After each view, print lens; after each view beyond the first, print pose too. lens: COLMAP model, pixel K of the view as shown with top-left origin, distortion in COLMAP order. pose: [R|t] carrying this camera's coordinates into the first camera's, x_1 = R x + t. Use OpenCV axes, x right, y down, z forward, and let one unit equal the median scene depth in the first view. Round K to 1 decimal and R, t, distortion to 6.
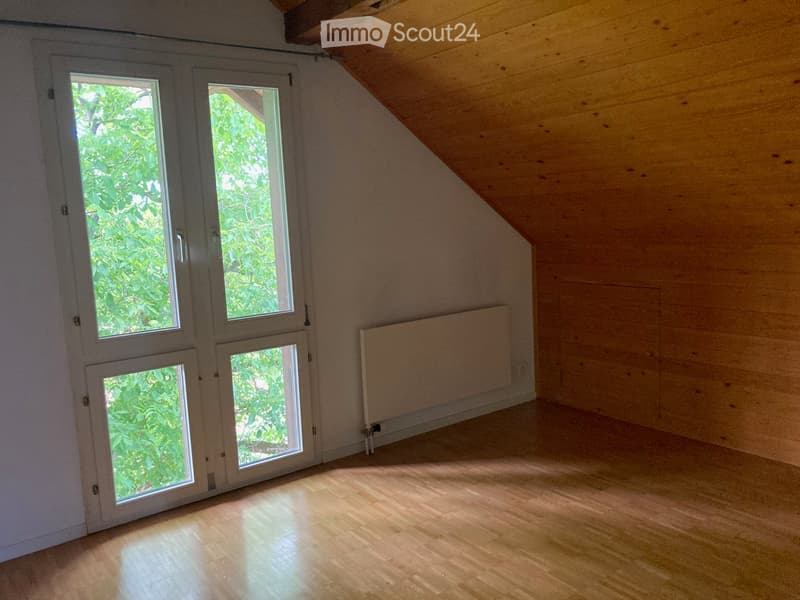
lens RADIAL K [[648.6, 0, 400.0], [0, 648.6, 300.0], [0, 0, 1]] dist [0.000083, -0.002881]
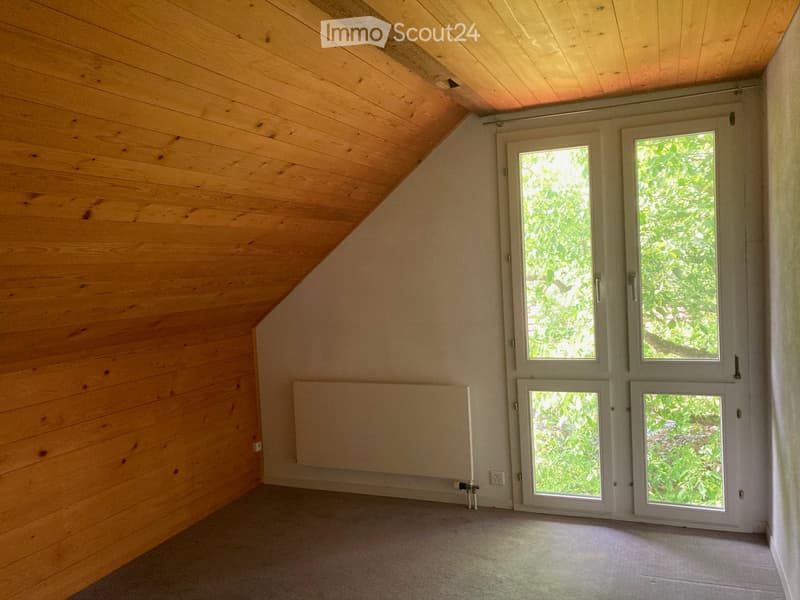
lens RADIAL K [[548.1, 0, 400.0], [0, 548.1, 300.0], [0, 0, 1]] dist [-0.006278, -0.002605]
pose [[0.558397, 0.062709, -0.827200, 0.241815], [-0.095393, 0.995378, 0.011064, -0.036867], [0.824071, 0.072731, 0.561798, 0.168421]]
